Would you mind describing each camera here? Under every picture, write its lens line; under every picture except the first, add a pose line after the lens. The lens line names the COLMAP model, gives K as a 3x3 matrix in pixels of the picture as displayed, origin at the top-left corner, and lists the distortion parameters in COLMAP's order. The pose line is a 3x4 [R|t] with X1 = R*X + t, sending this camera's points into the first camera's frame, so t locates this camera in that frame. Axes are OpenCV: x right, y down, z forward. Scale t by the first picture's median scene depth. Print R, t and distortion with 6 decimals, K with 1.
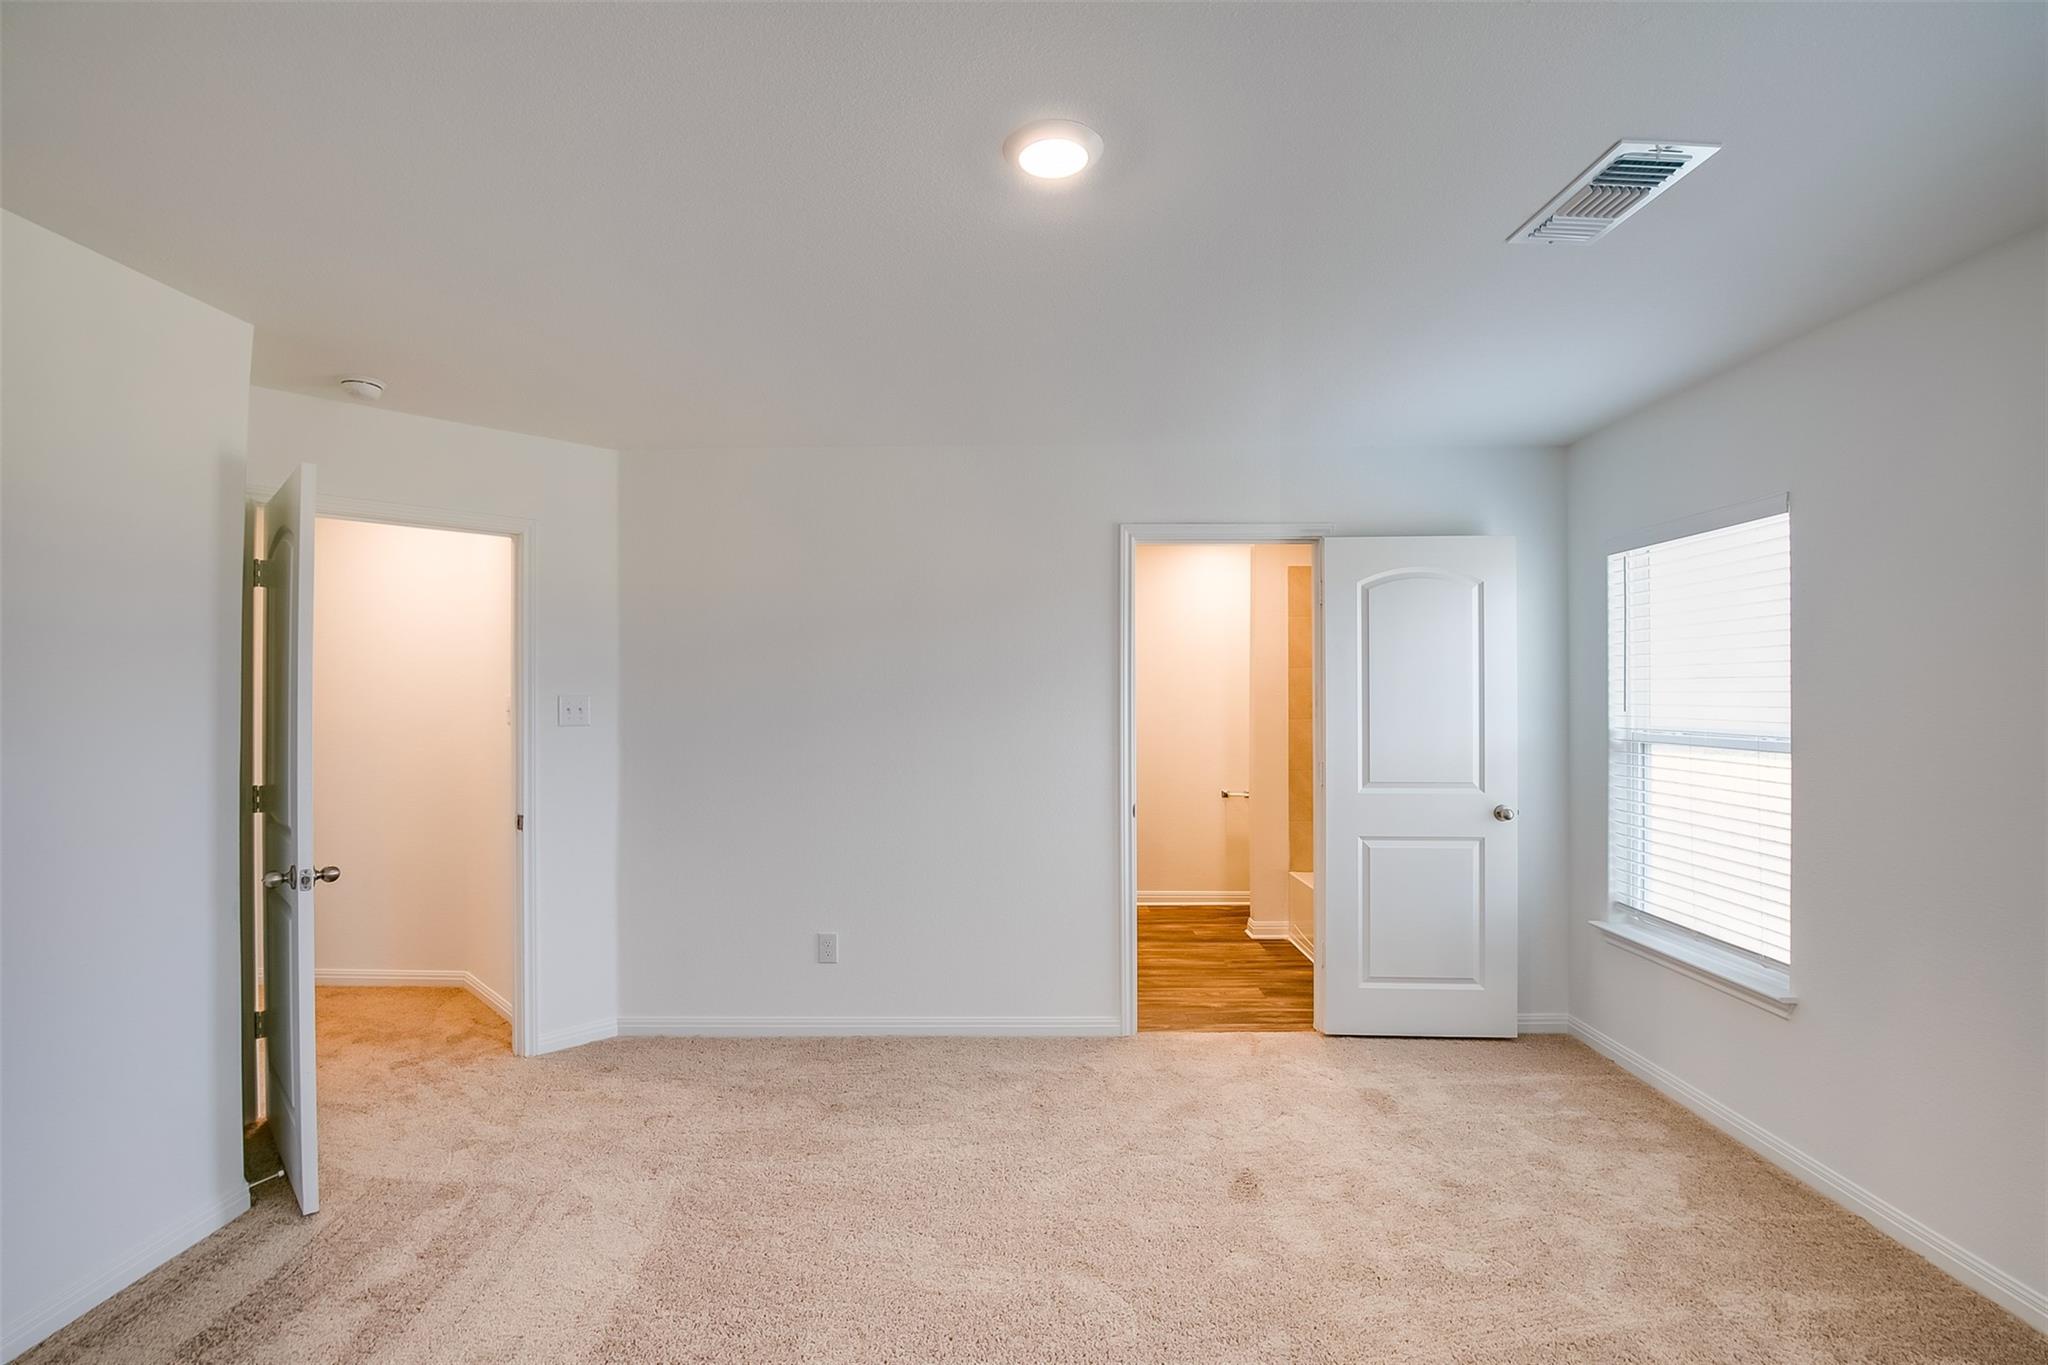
lens RADIAL K [[957.7, 0, 1017.7], [0, 957.7, 697.5], [0, 0, 1]] dist [0.000405, 0.000026]
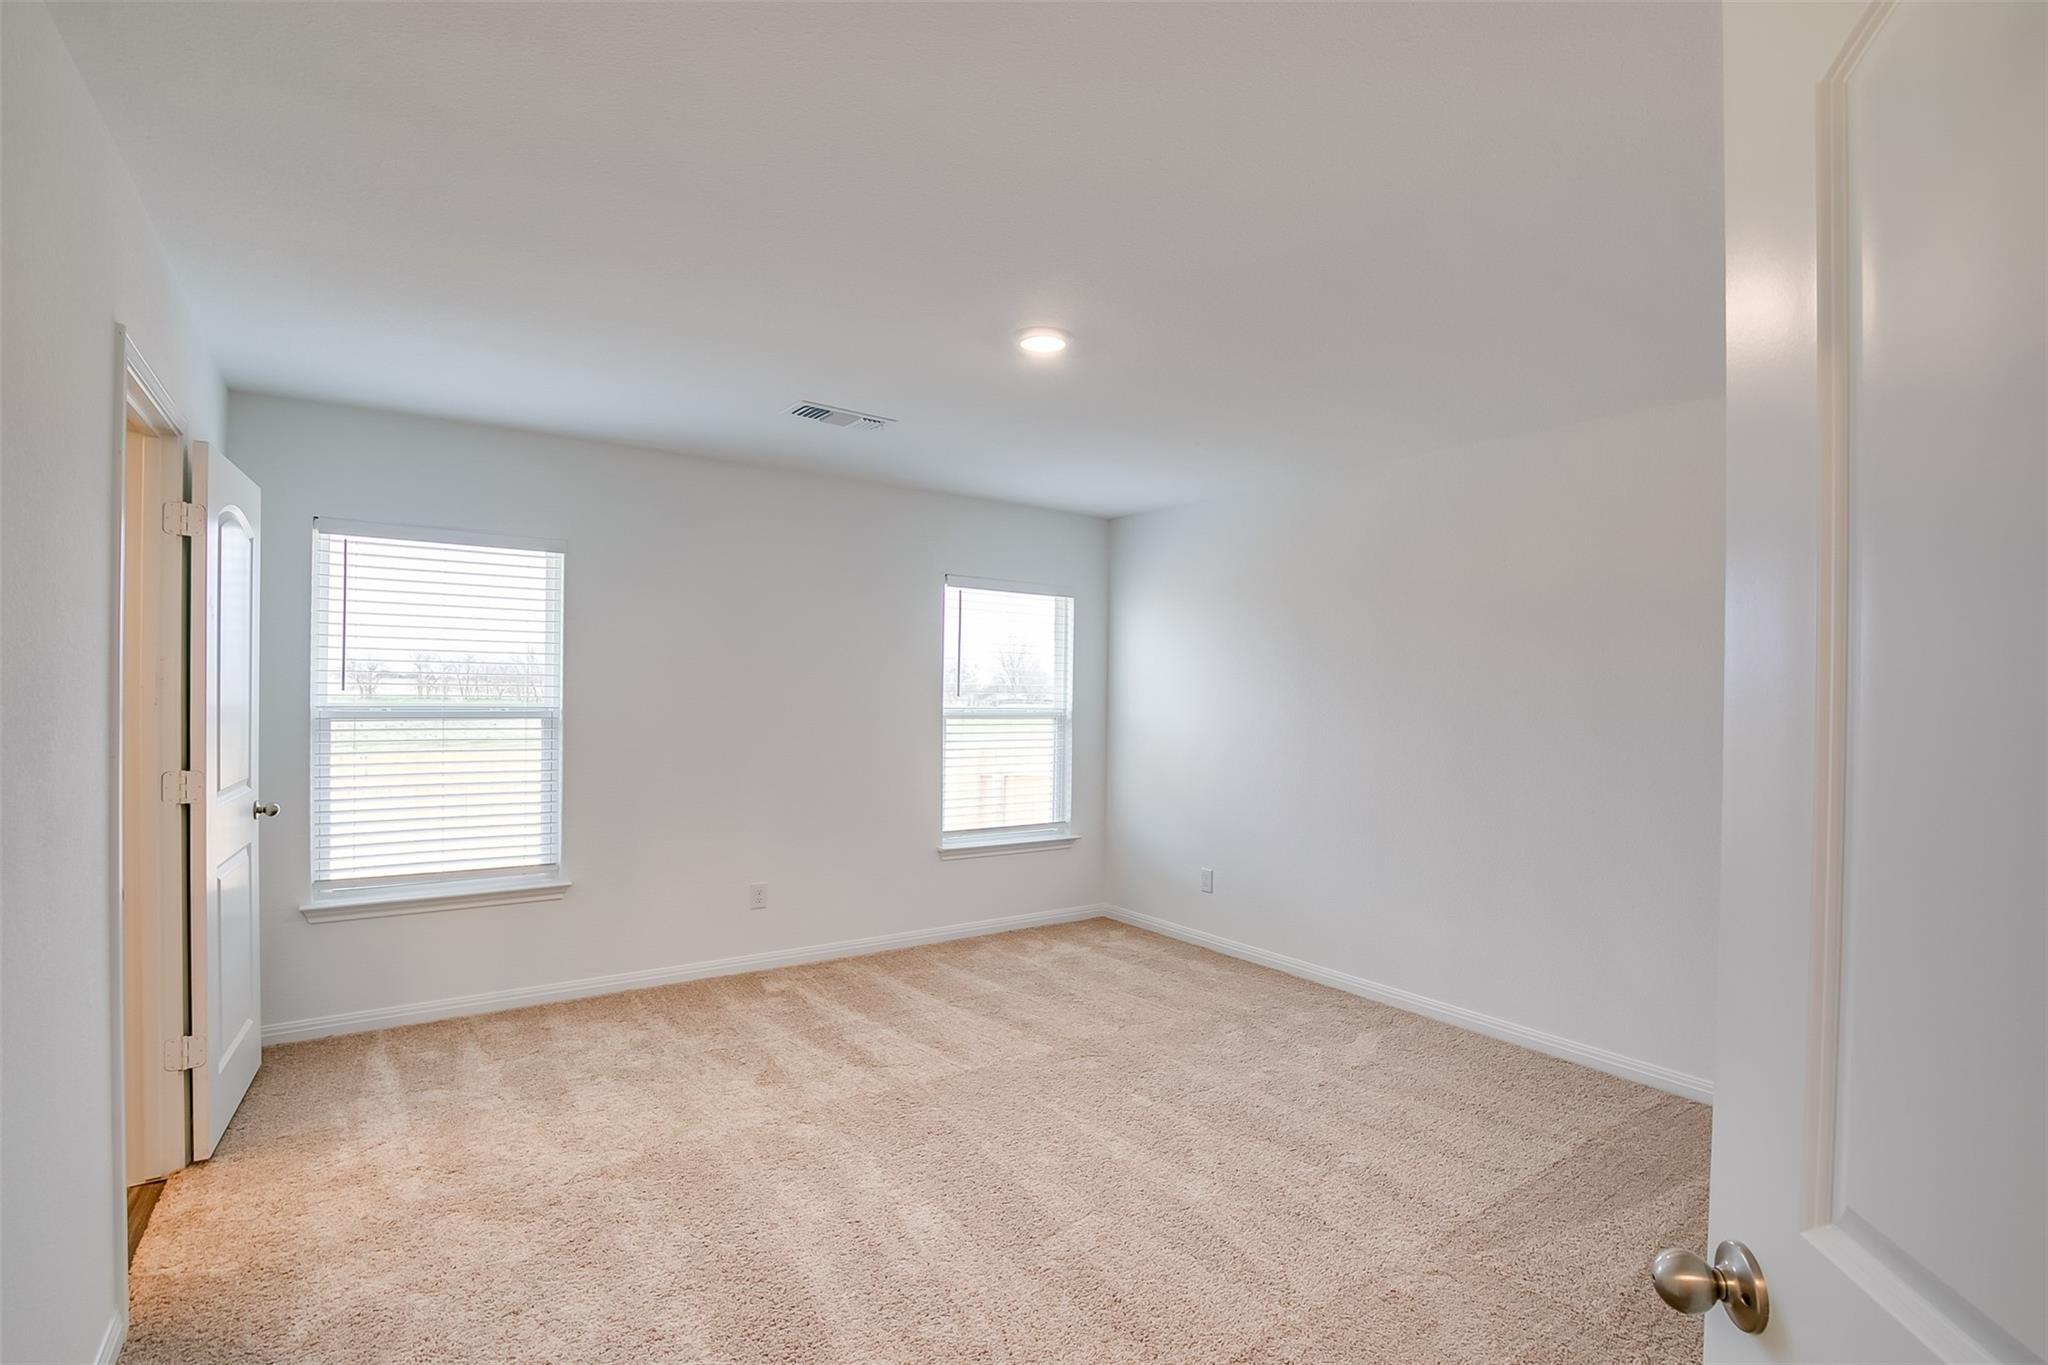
lens RADIAL K [[957.7, 0, 1023.6], [0, 957.7, 682.2], [0, 0, 1]] dist [0.000405, 0.000026]
pose [[-0.573468, -0.008664, 0.819182, -0.660646], [-0.019229, 0.999811, -0.002887, -0.004290], [-0.819002, -0.017407, -0.573526, 1.039642]]
